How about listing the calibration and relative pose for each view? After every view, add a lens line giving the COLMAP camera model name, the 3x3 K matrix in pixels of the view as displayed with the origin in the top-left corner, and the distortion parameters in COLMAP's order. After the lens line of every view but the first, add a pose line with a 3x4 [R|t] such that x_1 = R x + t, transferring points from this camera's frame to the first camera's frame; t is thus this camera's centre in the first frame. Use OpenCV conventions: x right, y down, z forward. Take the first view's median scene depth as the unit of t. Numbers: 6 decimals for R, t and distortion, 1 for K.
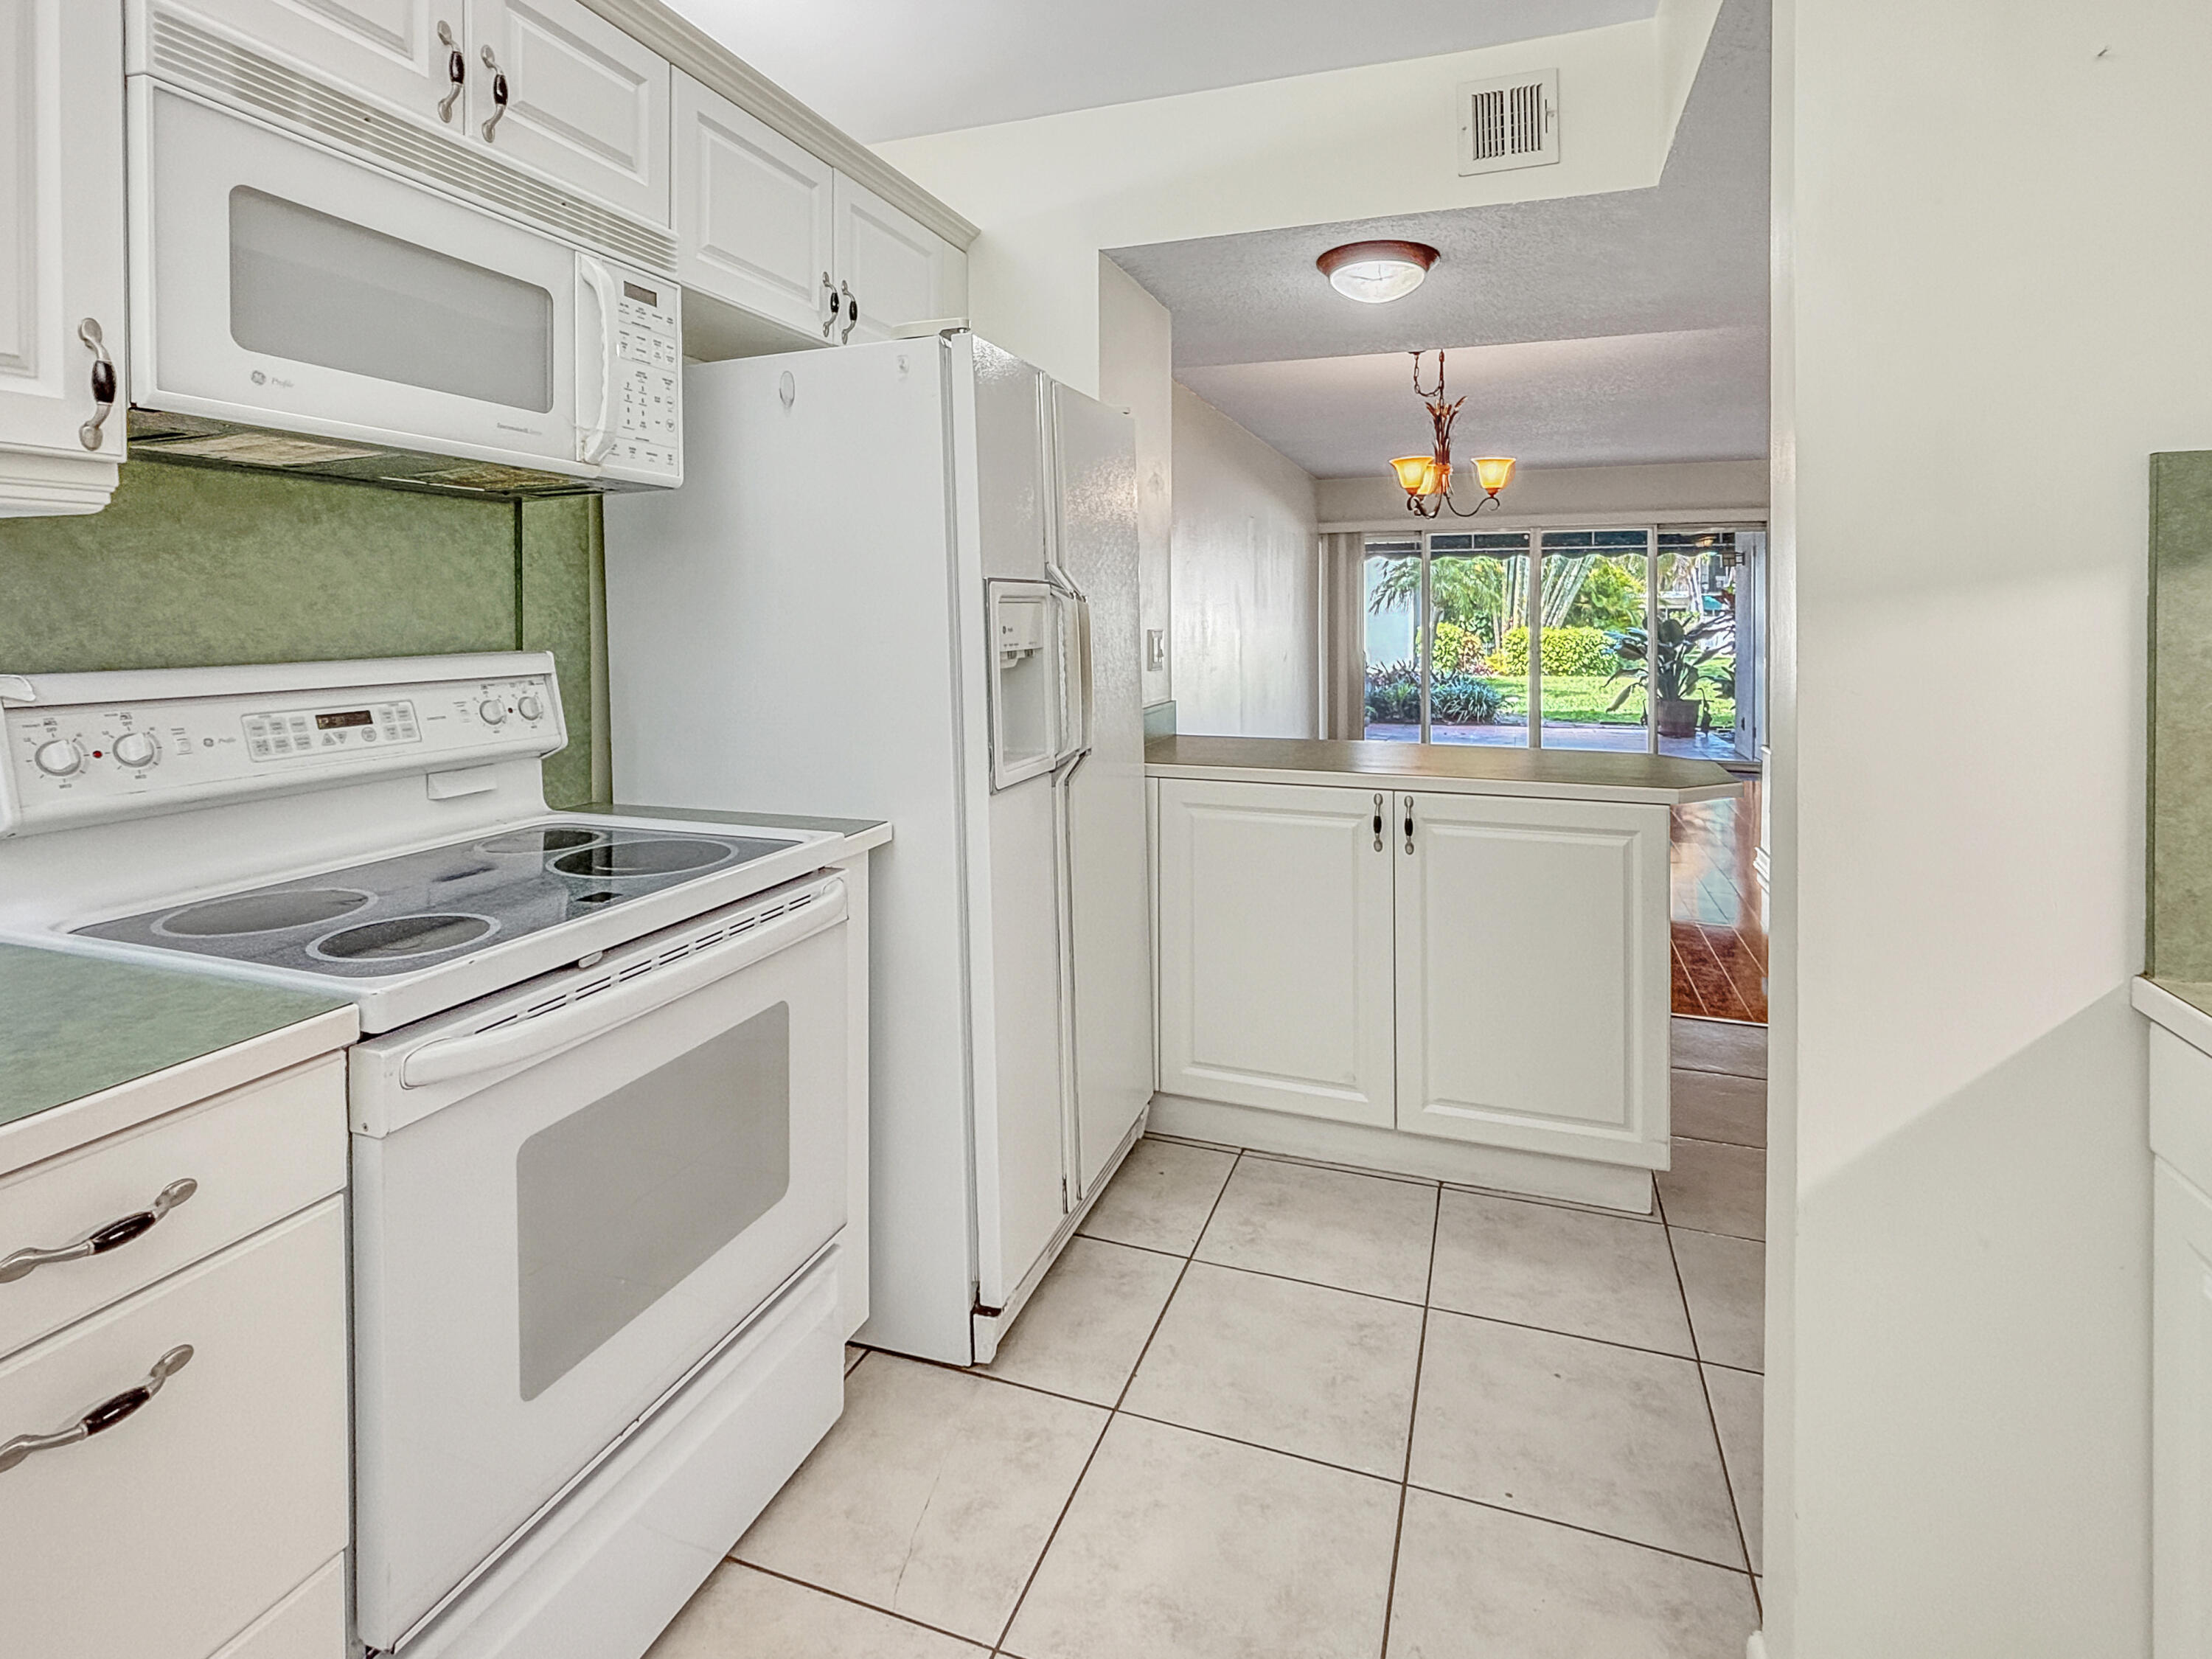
lens RADIAL K [[1093.5, 0, 1135.6], [0, 1093.5, 801.0], [0, 0, 1]] dist [0.008576, -0.001804]
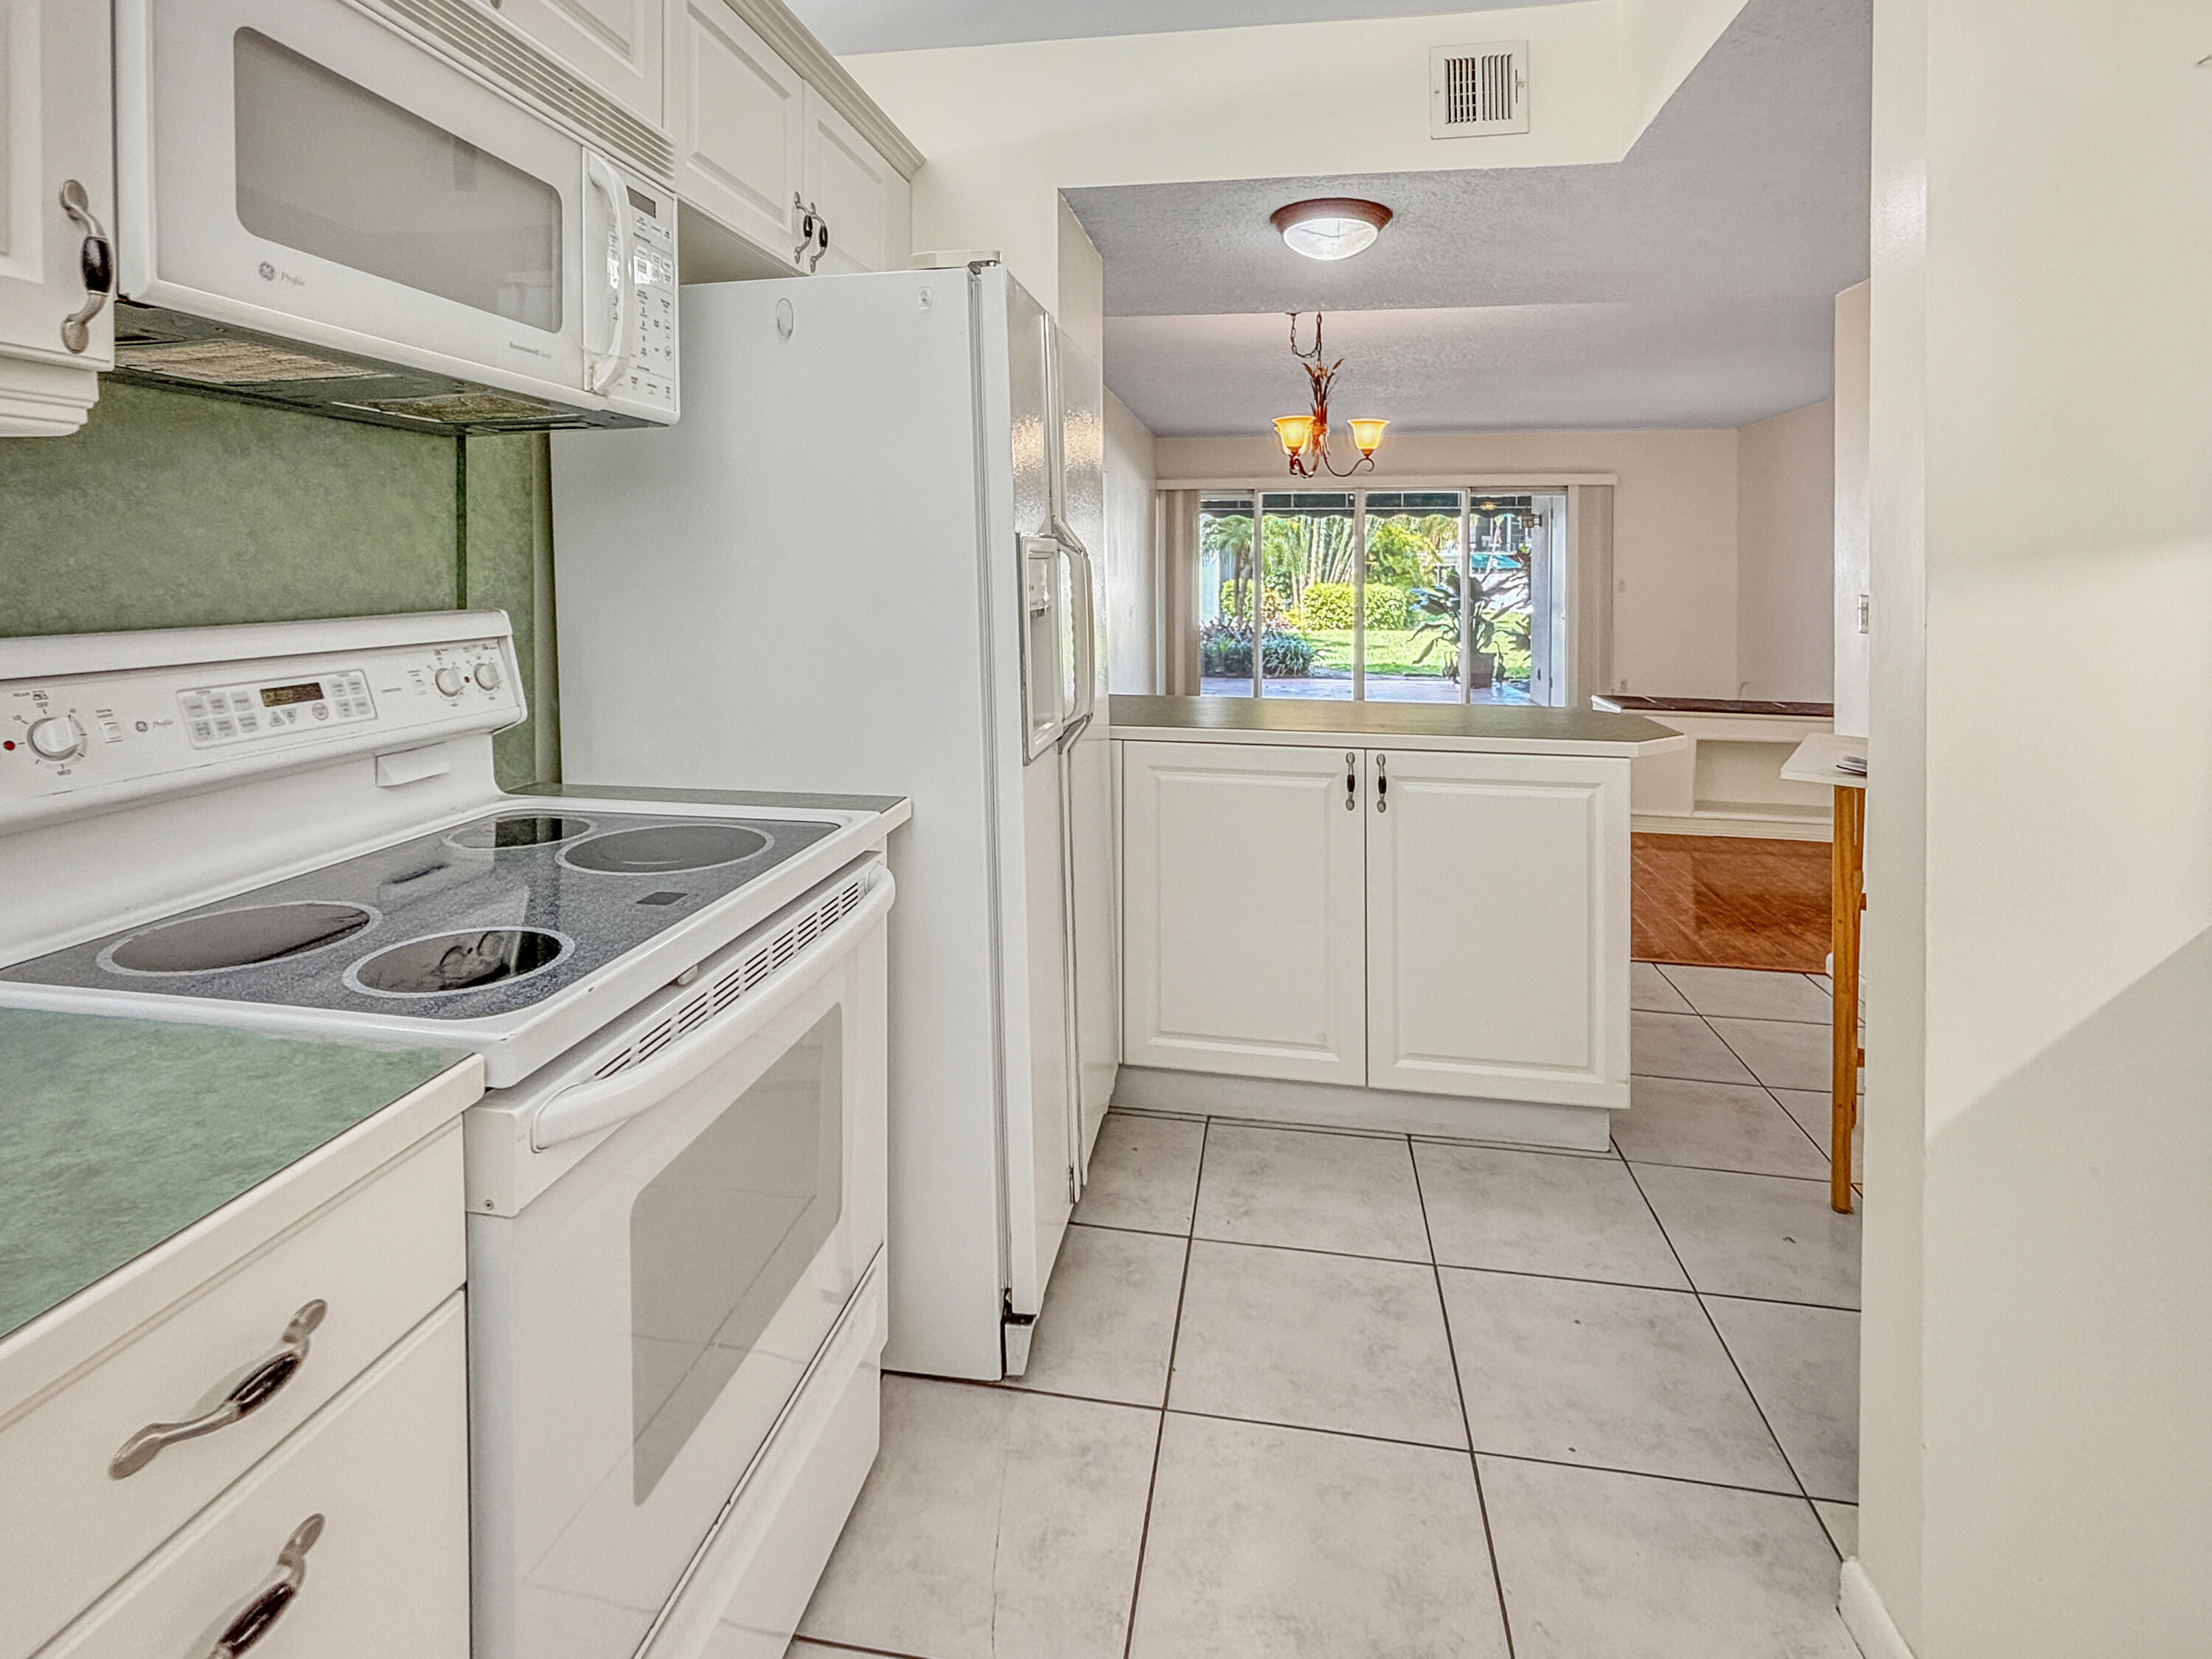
lens RADIAL K [[1093.5, 0, 1115.9], [0, 1093.5, 754.8], [0, 0, 1]] dist [0.008576, -0.001804]
pose [[0.985517, -0.021359, 0.168224, -0.212303], [0.021459, 0.999769, 0.001227, -0.014065], [-0.168211, 0.002401, 0.985748, 0.070533]]
